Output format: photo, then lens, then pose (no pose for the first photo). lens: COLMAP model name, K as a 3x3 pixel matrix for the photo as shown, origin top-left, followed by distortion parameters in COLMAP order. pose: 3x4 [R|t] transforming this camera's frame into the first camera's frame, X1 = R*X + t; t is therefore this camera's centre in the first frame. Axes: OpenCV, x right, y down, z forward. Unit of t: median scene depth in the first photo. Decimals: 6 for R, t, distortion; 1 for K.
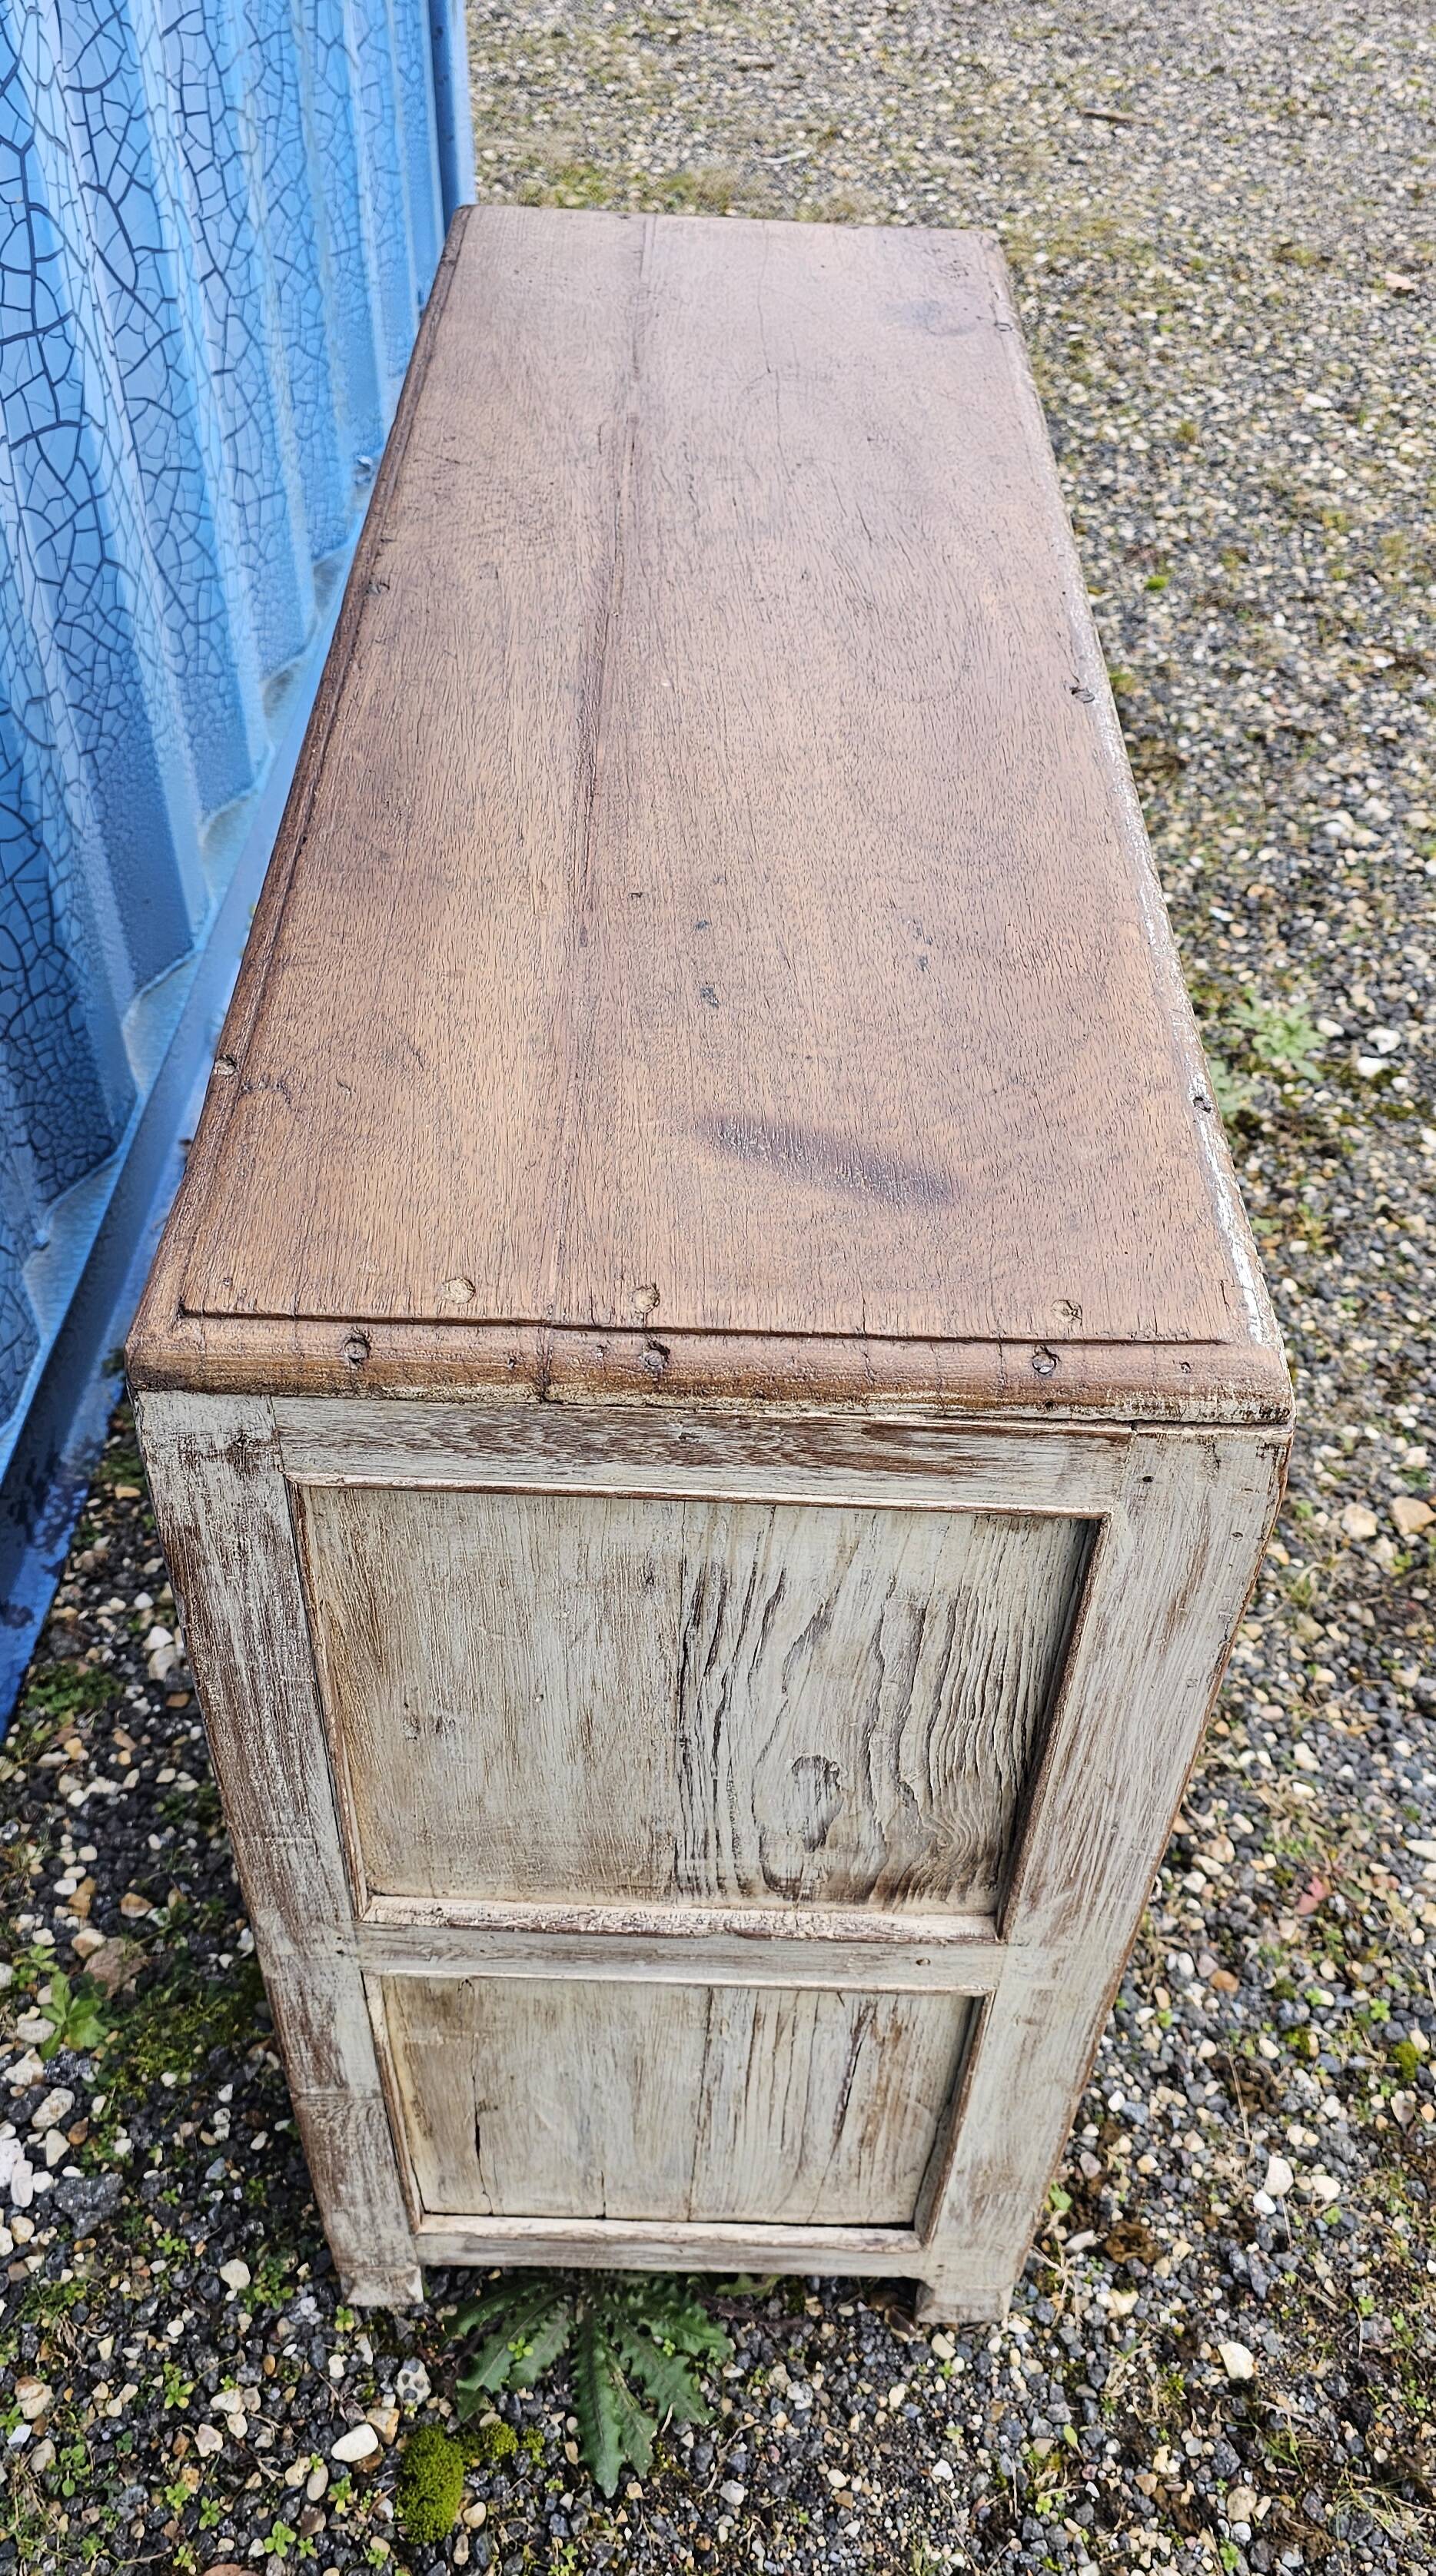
lens RADIAL K [[2080.8, 0, 750.0], [0, 2080.8, 1311.3], [0, 0, 1]] dist [0.047692, -0.041036]
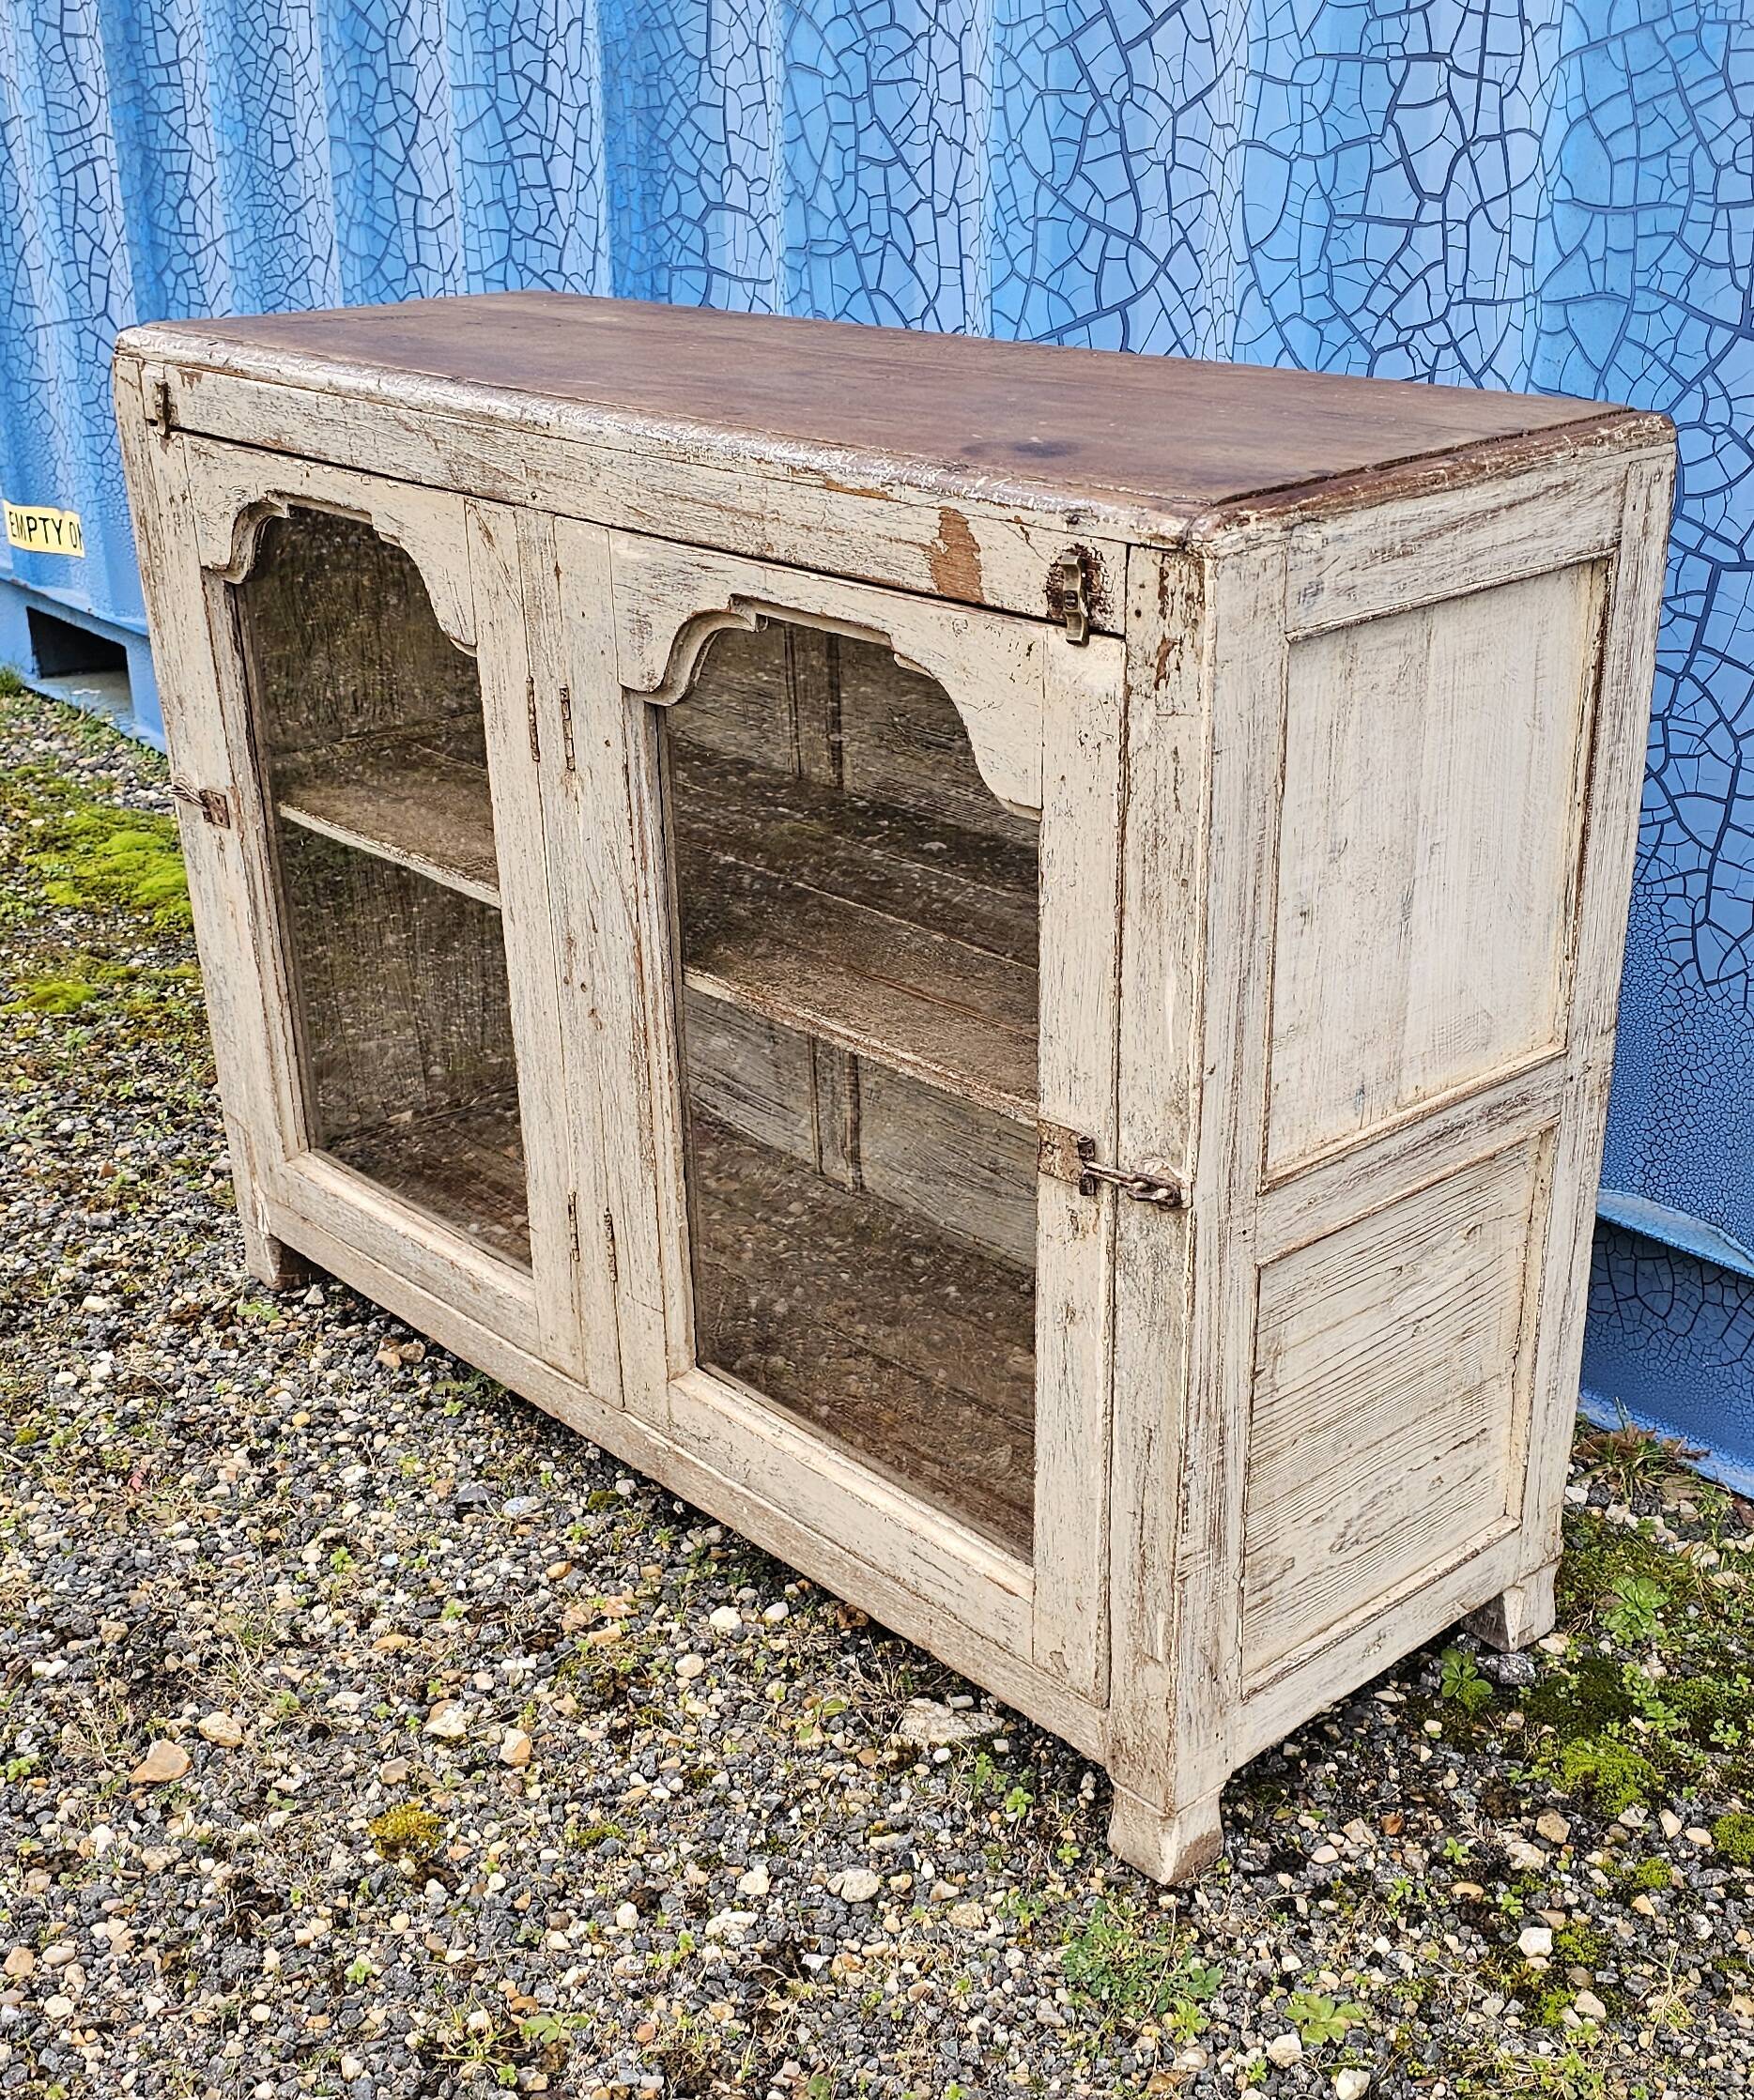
lens RADIAL K [[2510.1, 0, 934.0], [0, 2510.1, 1222.6], [0, 0, 1]] dist [0.054153, 0.000000]
pose [[-0.747811, 0.255671, -0.612708, 0.857193], [-0.477350, 0.434355, 0.763854, -1.166024], [0.461429, 0.863694, -0.202771, 1.563462]]
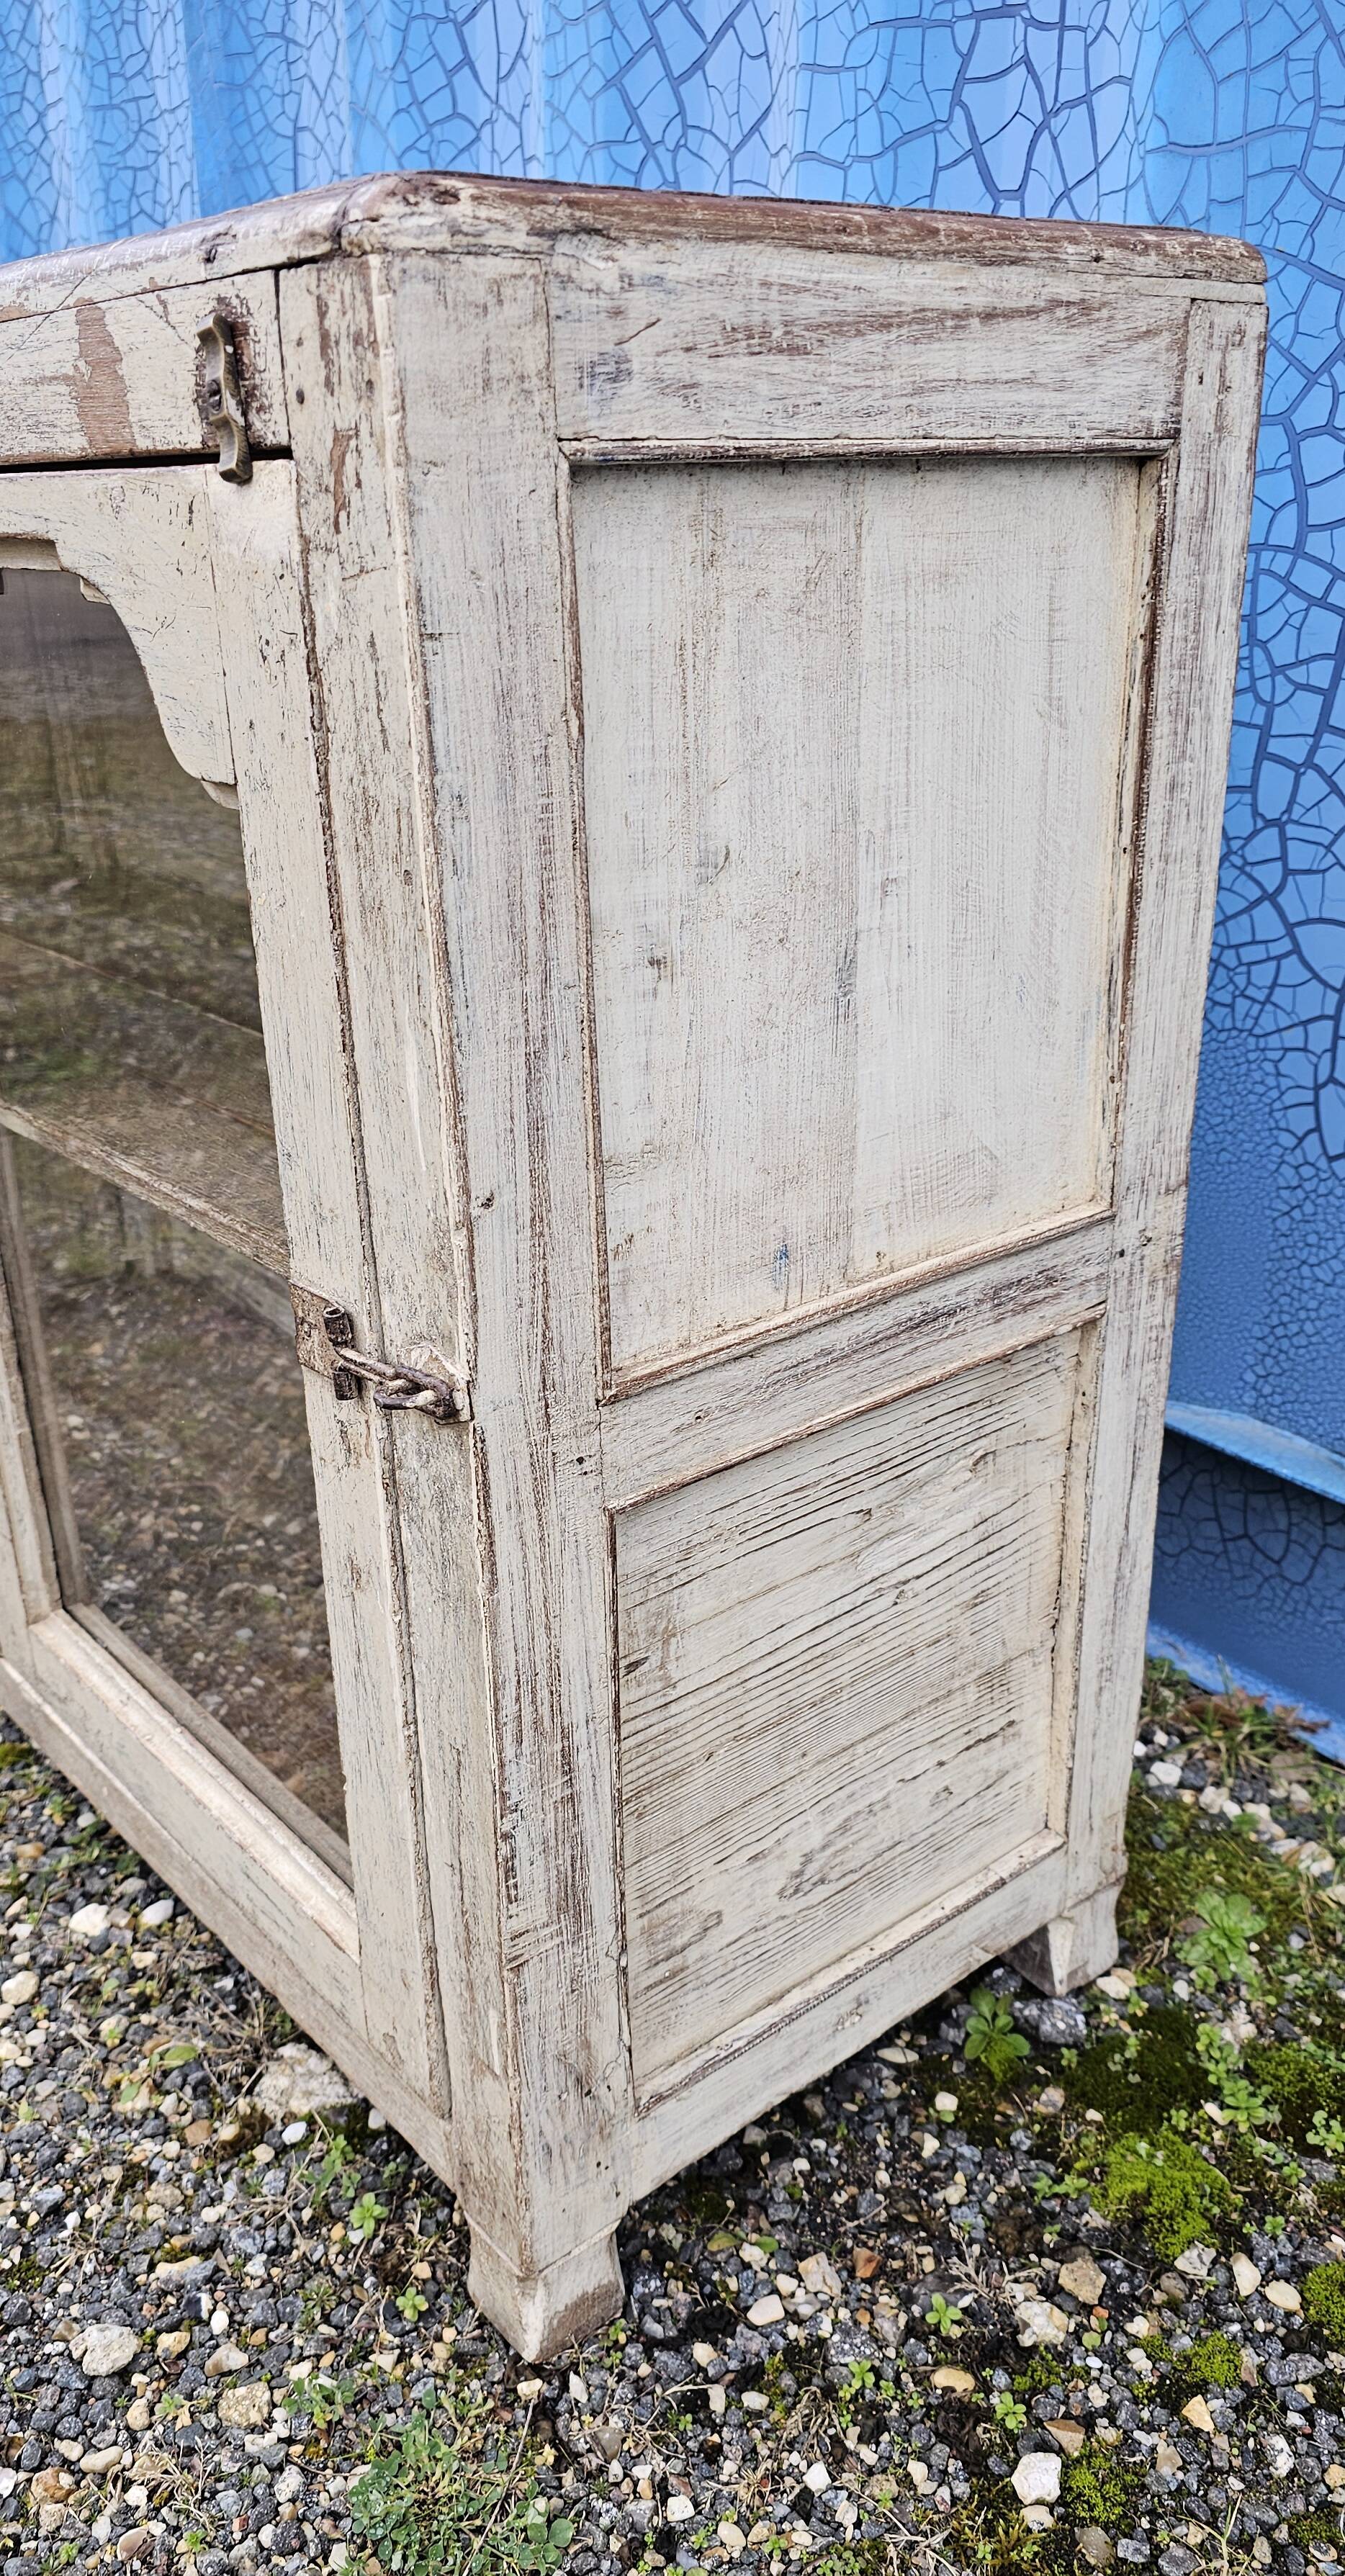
lens RADIAL K [[1950.0, 0, 691.3], [0, 1950.0, 1431.7], [0, 0, 1]] dist [0.039573, -0.032157]
pose [[-0.776789, 0.242195, -0.581326, 0.387554], [-0.453038, 0.426286, 0.782967, -0.849924], [0.437442, 0.871563, -0.221411, 1.538286]]
